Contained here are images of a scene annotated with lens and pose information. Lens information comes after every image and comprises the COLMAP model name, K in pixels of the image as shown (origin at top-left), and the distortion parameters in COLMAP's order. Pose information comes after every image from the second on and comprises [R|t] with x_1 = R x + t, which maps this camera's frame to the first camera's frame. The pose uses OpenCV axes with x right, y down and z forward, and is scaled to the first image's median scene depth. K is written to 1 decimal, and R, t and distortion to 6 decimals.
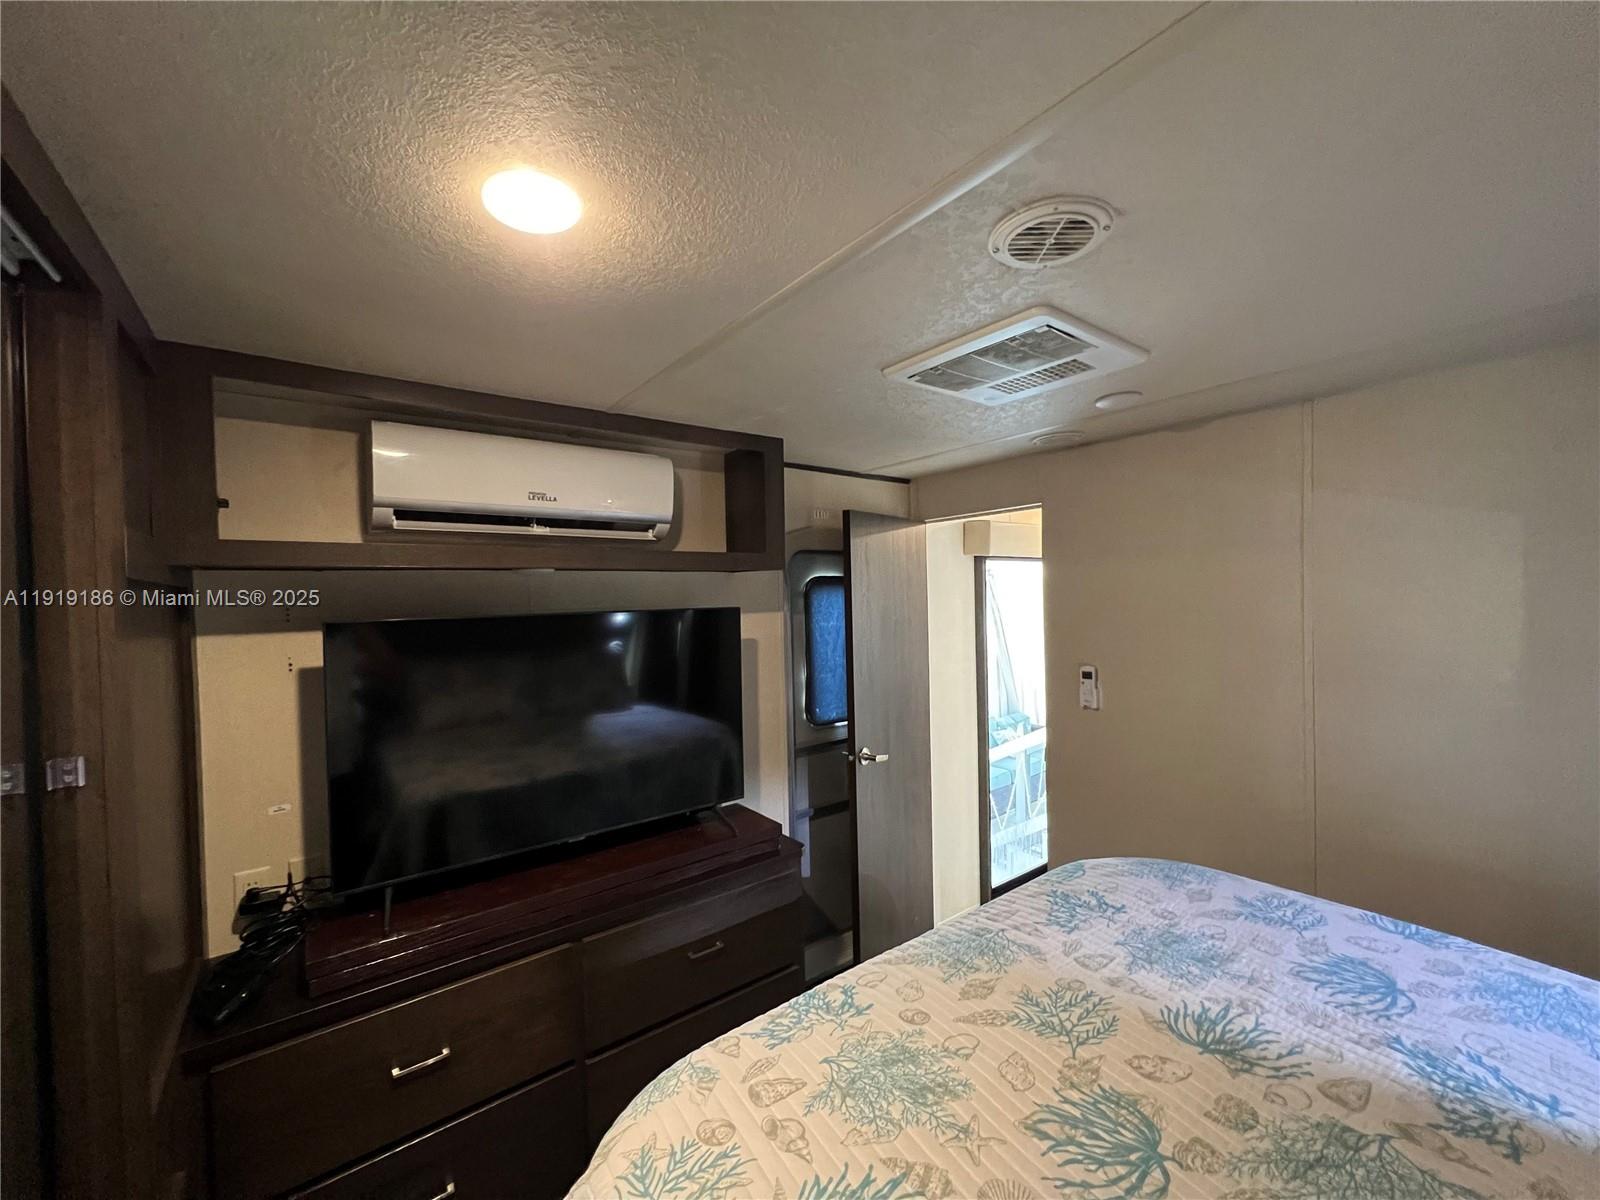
lens RADIAL K [[640.3, 0, 800.0], [0, 640.3, 600.0], [0, 0, 1]] dist [-0.002285, 0.000677]
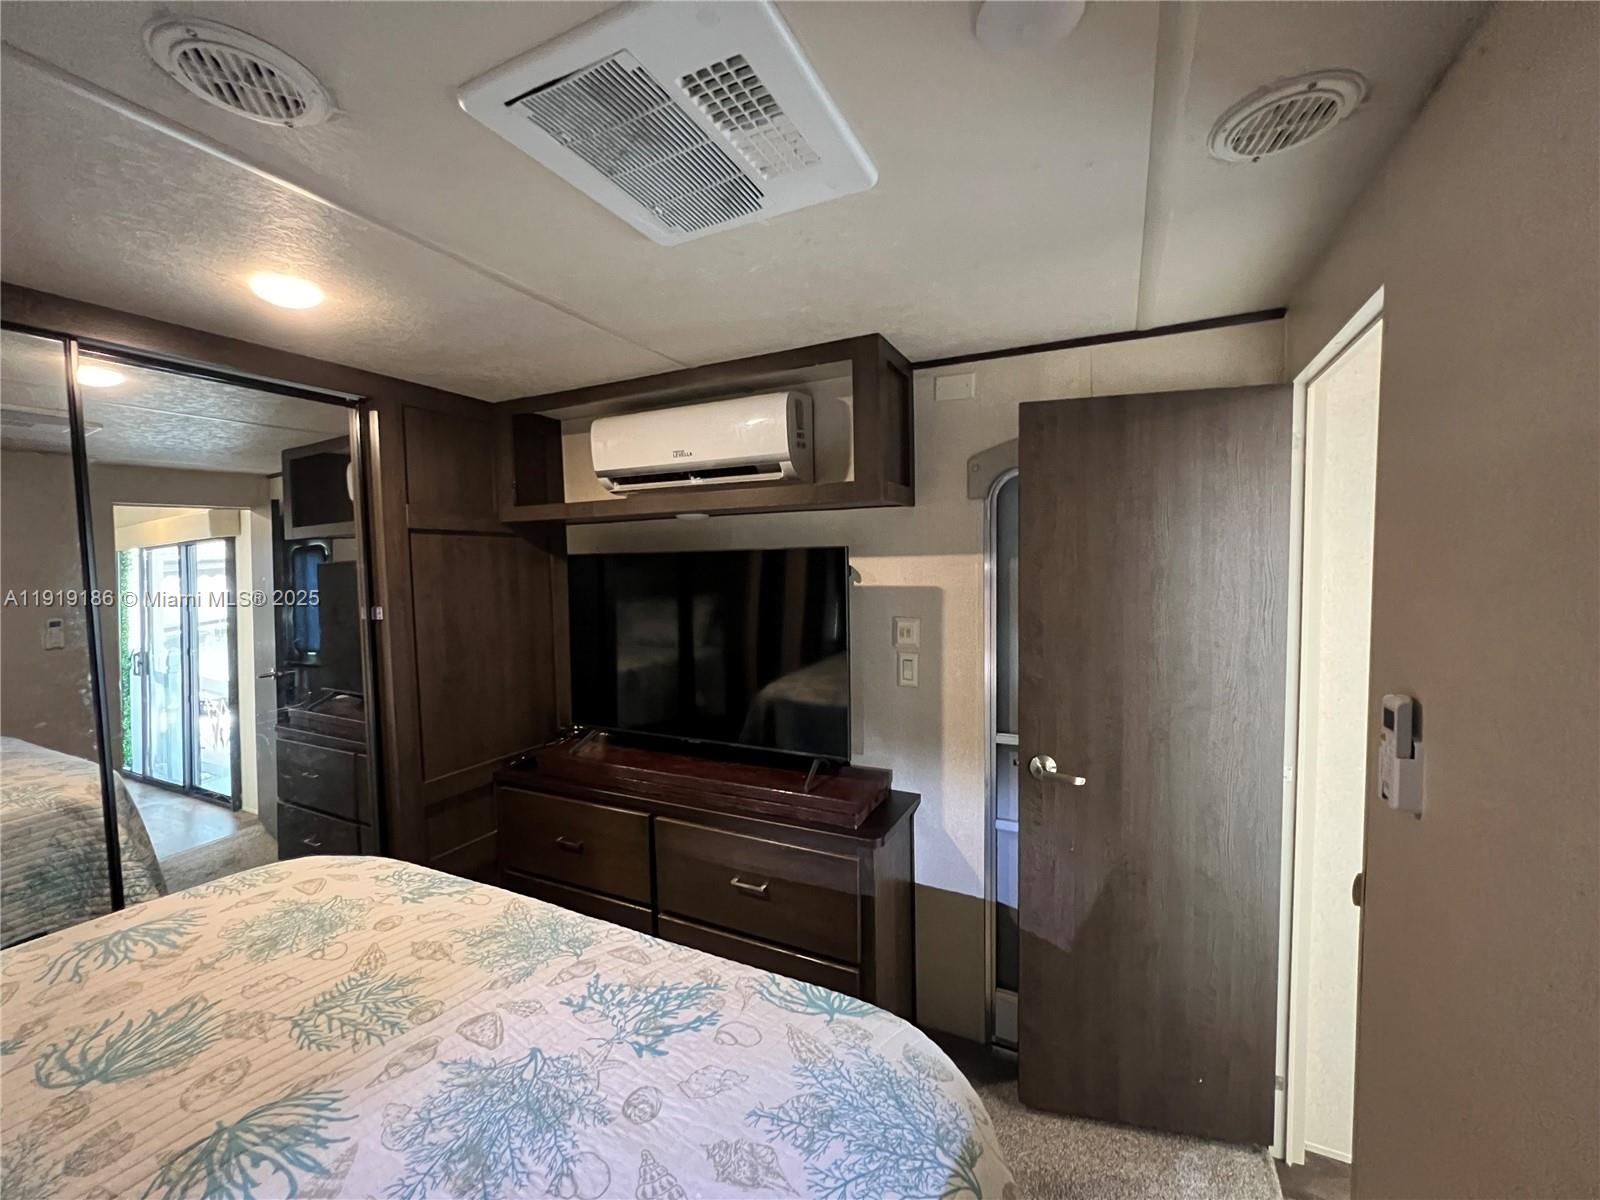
lens RADIAL K [[640.3, 0, 800.0], [0, 640.3, 600.0], [0, 0, 1]] dist [-0.002285, 0.000677]
pose [[0.449031, 0.063231, -0.891276, 1.217029], [-0.002541, 0.997579, 0.069493, 0.044728], [0.893513, -0.028940, 0.448105, 1.013619]]
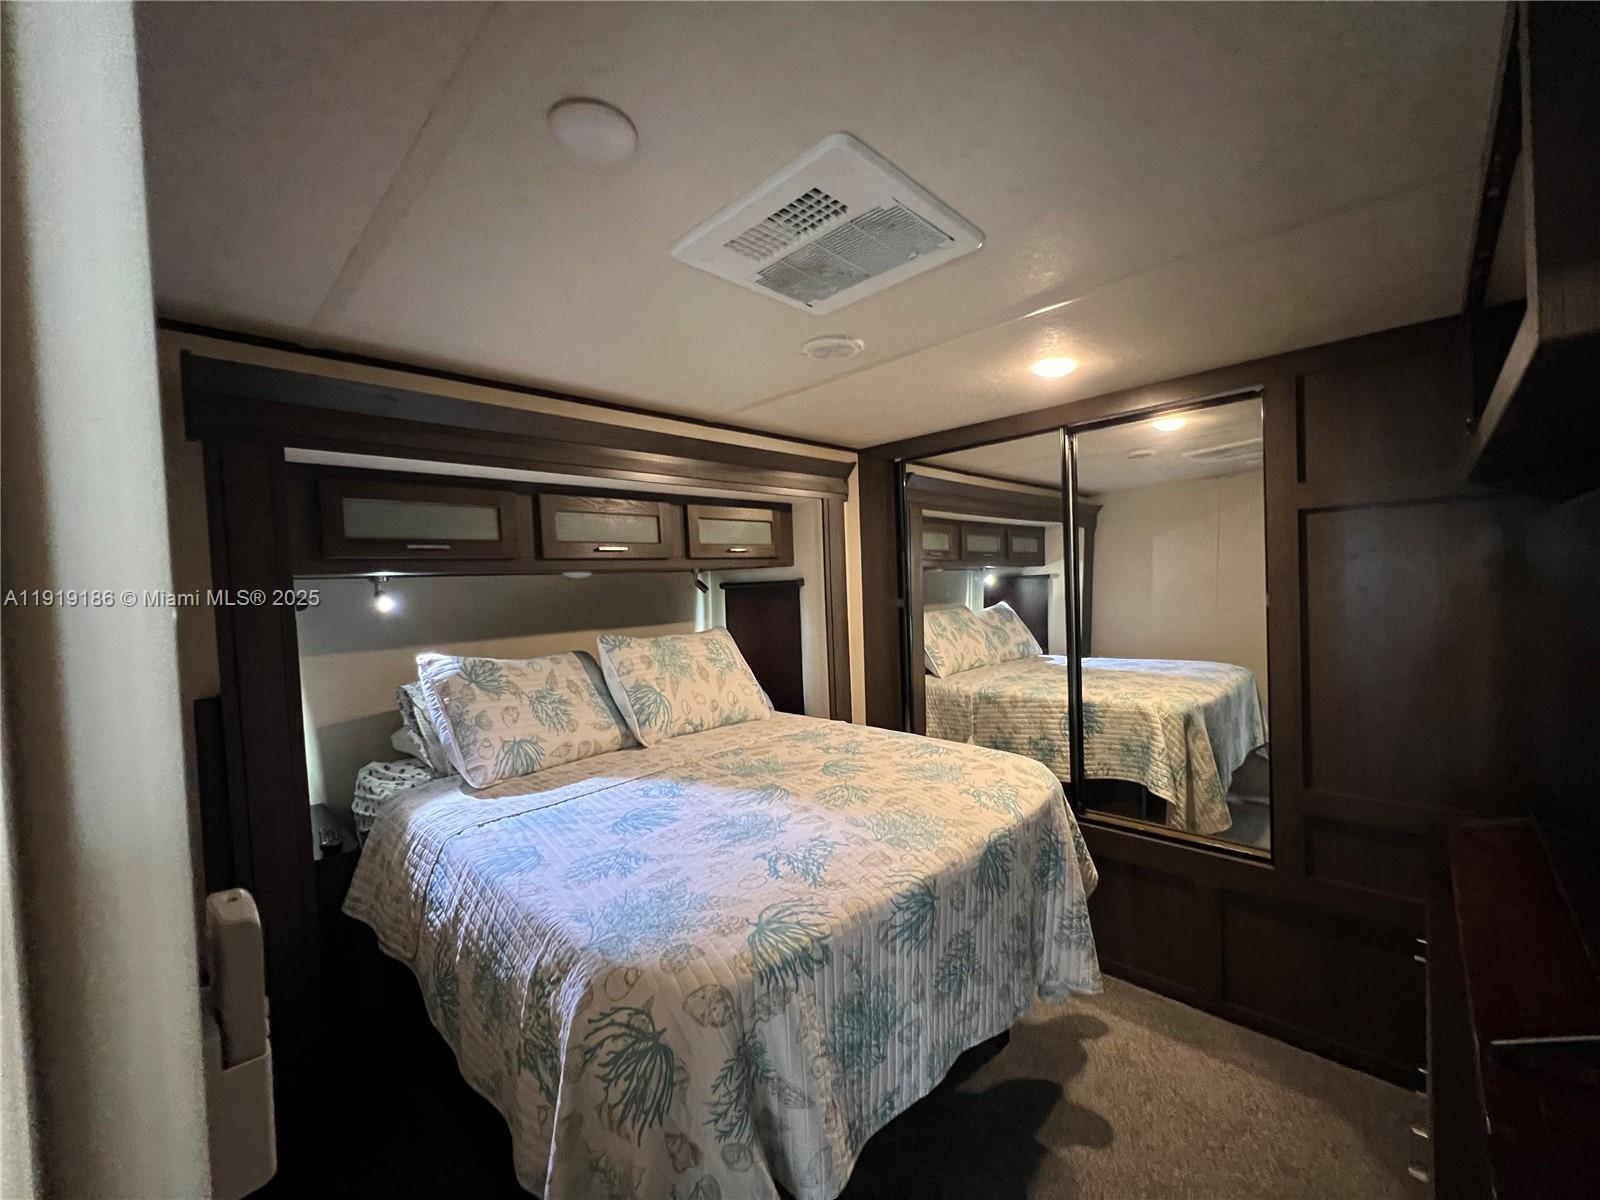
lens RADIAL K [[640.3, 0, 800.0], [0, 640.3, 600.0], [0, 0, 1]] dist [-0.002285, 0.000677]
pose [[-0.986526, 0.067354, -0.149095, 0.650021], [0.062295, 0.997321, 0.038348, 0.062663], [0.151279, 0.028544, -0.988079, 2.291351]]
